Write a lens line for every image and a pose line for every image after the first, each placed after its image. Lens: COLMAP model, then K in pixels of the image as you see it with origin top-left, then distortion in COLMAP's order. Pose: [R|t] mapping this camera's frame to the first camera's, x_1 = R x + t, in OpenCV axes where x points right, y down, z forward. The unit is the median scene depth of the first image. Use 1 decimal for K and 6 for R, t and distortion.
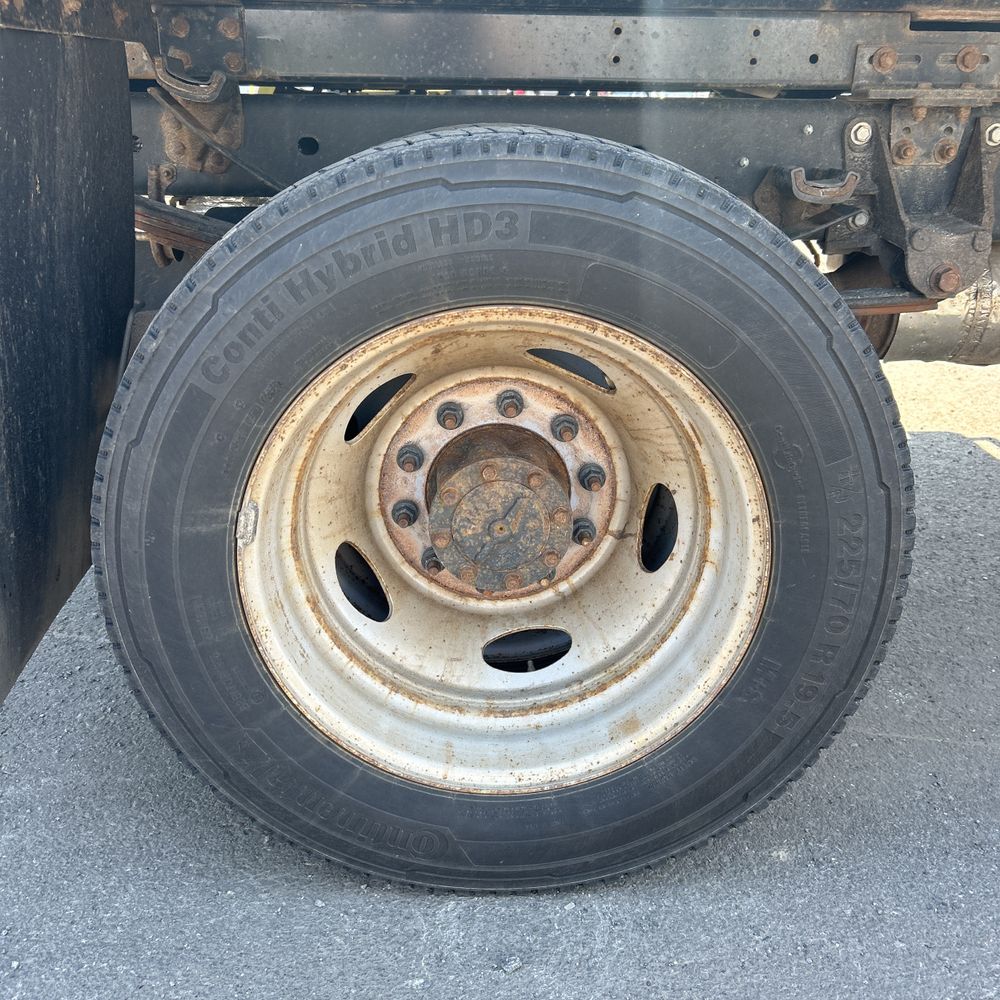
lens RADIAL K [[1002.9, 0, 485.1], [0, 1002.9, 498.1], [0, 0, 1]] dist [0.066697, -0.081609]
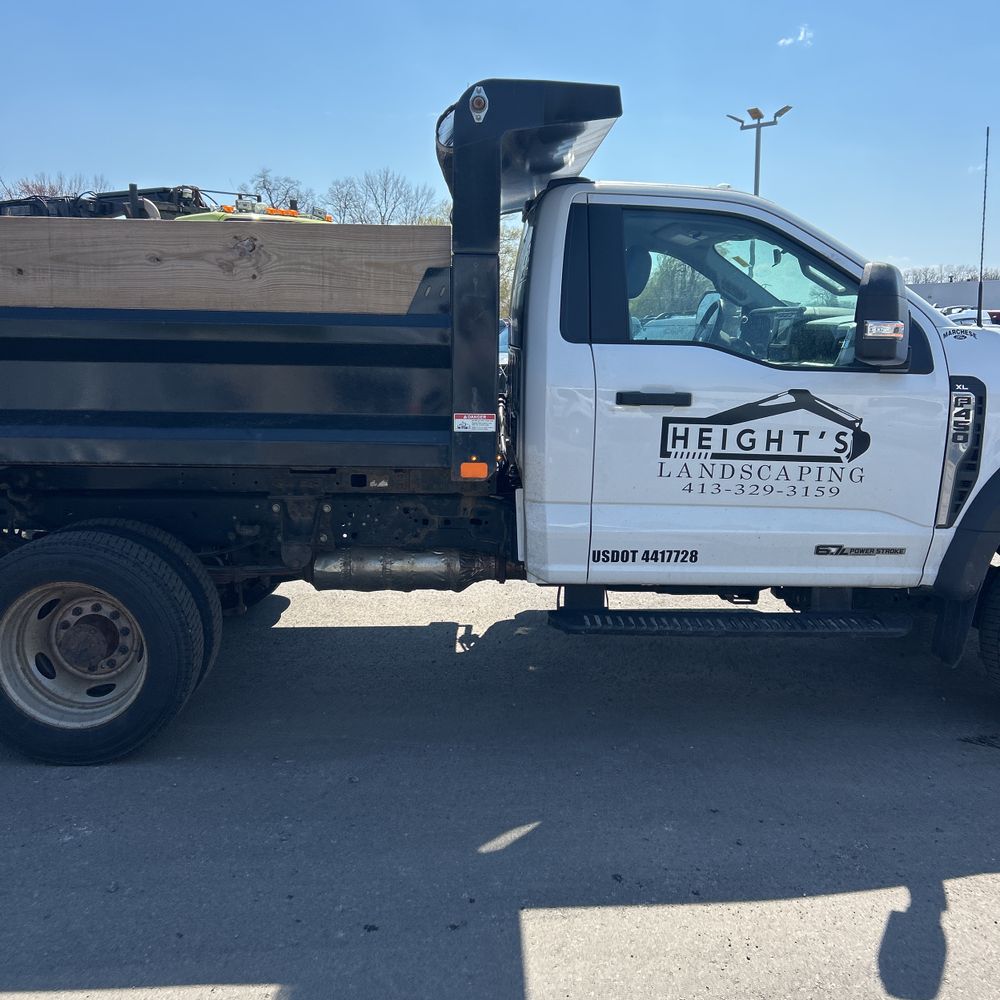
lens RADIAL K [[989.8, 0, 500.0], [0, 989.8, 500.0], [0, 0, 1]] dist [0.109485, -0.250643]
pose [[0.999997, -0.001027, 0.001994, 1.281446], [0.001412, 0.978950, -0.204098, 0.216738], [-0.001742, 0.204100, 0.978949, -2.138130]]
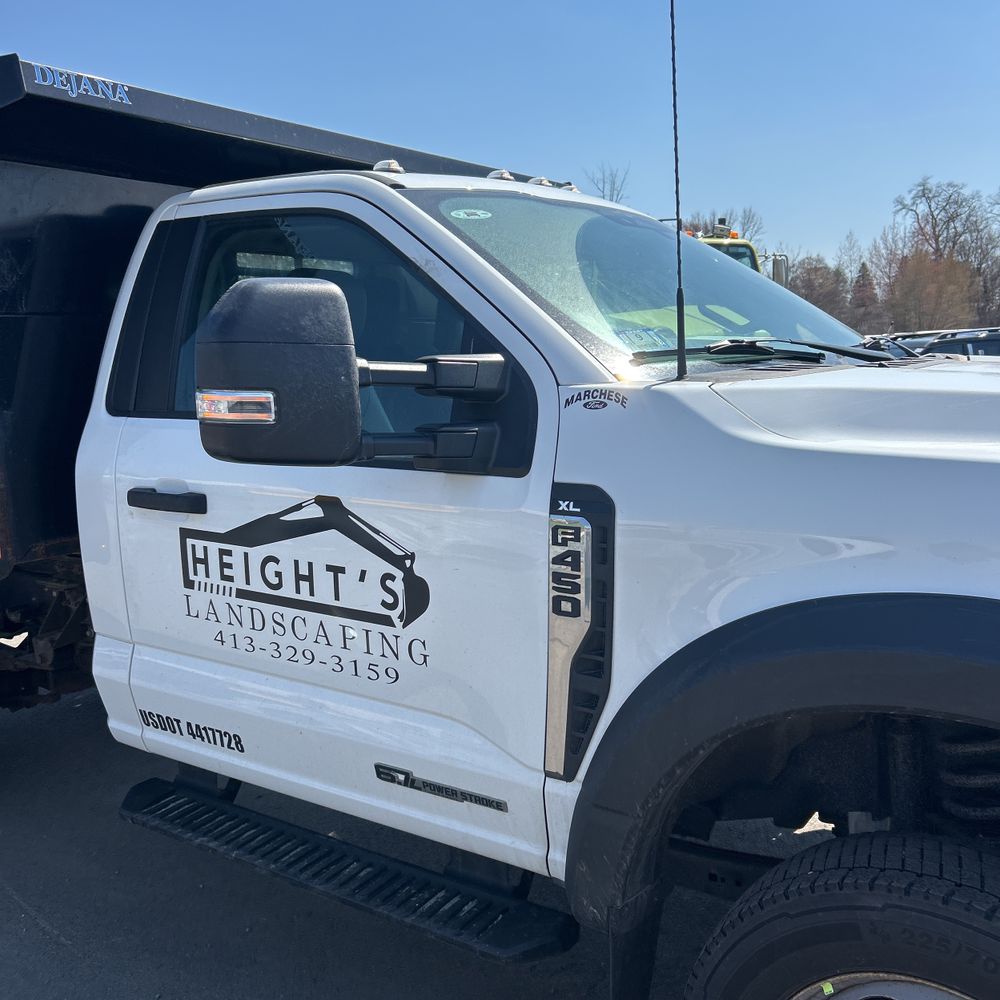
lens RADIAL K [[1002.9, 0, 485.1], [0, 1002.9, 498.1], [0, 0, 1]] dist [0.066697, -0.081609]
pose [[0.801299, 0.043812, -0.596657, 3.495941], [-0.179563, 0.968946, -0.170001, -0.468264], [0.570681, 0.243359, 0.784283, -0.498464]]
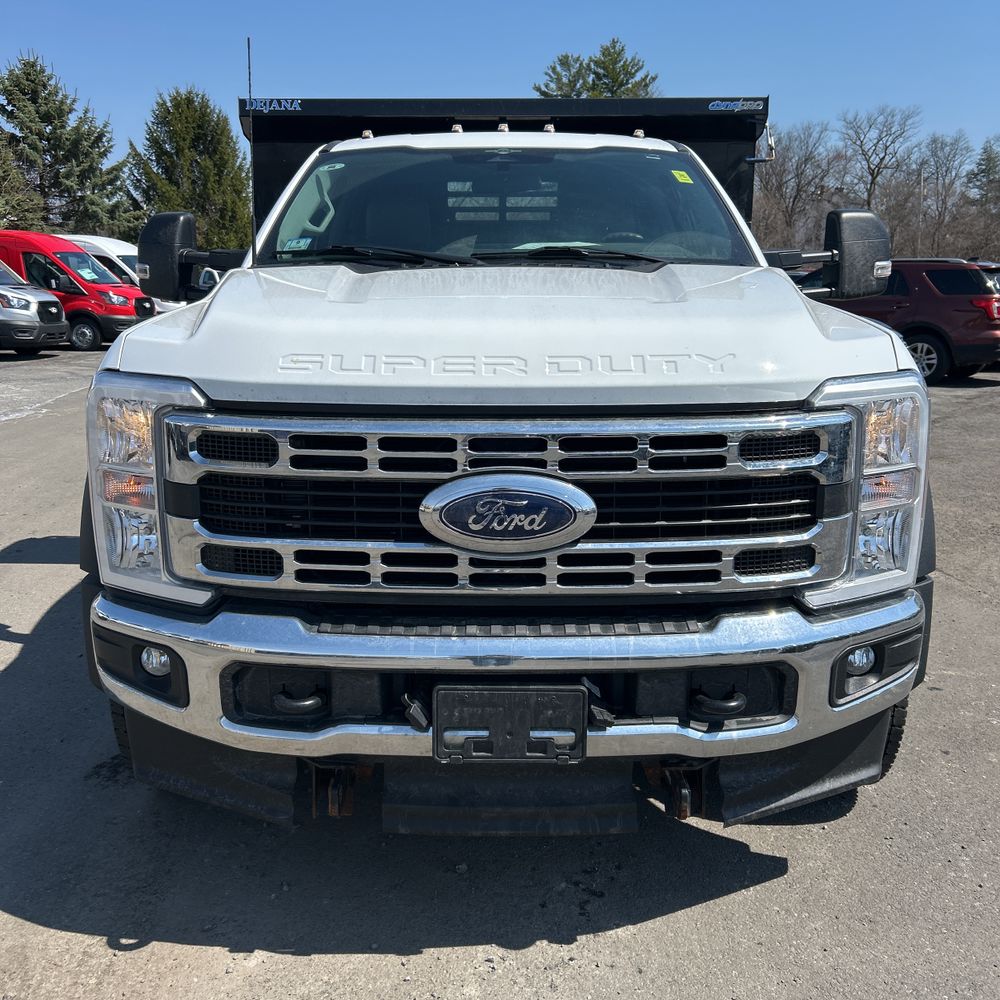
lens RADIAL K [[972.4, 0, 500.0], [0, 972.4, 500.0], [0, 0, 1]] dist [0.141823, -0.259029]
pose [[-0.021440, 0.216579, -0.976030, 5.643492], [-0.368454, 0.905826, 0.209095, -1.207880], [0.929399, 0.364105, 0.060379, 1.570533]]
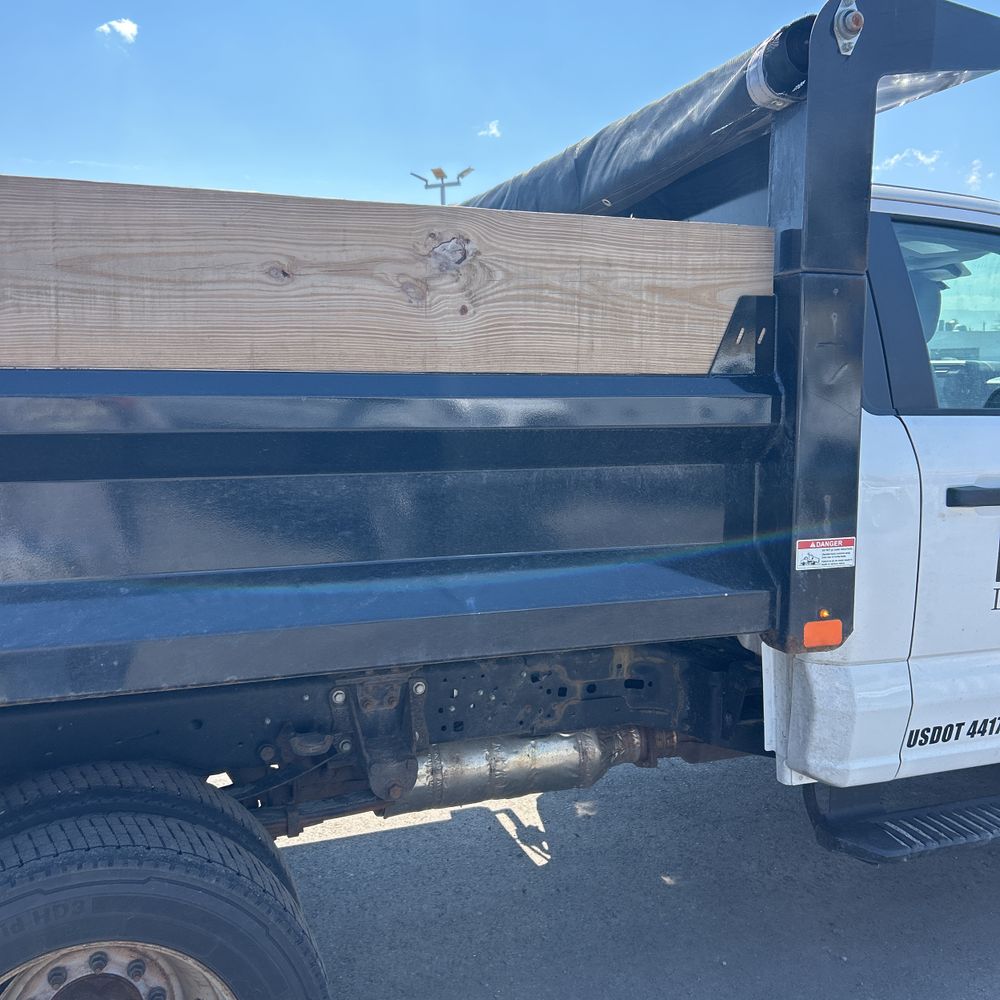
lens RADIAL K [[1002.9, 0, 485.1], [0, 1002.9, 498.1], [0, 0, 1]] dist [0.066697, -0.081609]
pose [[0.946289, -0.046988, 0.319889, 0.122949], [0.128277, 0.962744, -0.238051, -0.335280], [-0.296786, 0.266300, 0.917062, -0.833907]]
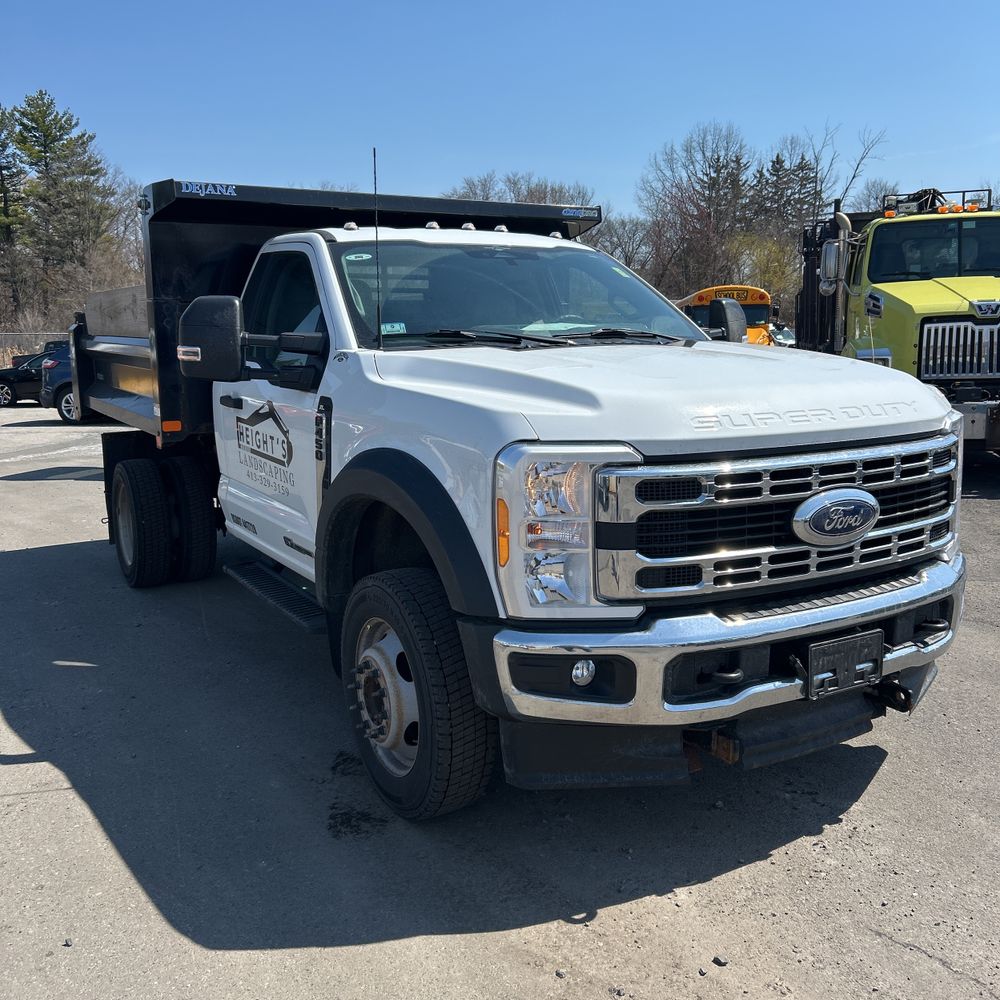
lens RADIAL K [[989.8, 0, 500.0], [0, 989.8, 500.0], [0, 0, 1]] dist [0.109485, -0.250643]
pose [[0.489798, 0.133692, -0.861524, 5.738924], [-0.307454, 0.951174, -0.027192, -0.545656], [0.815824, 0.278198, 0.506988, -0.290588]]
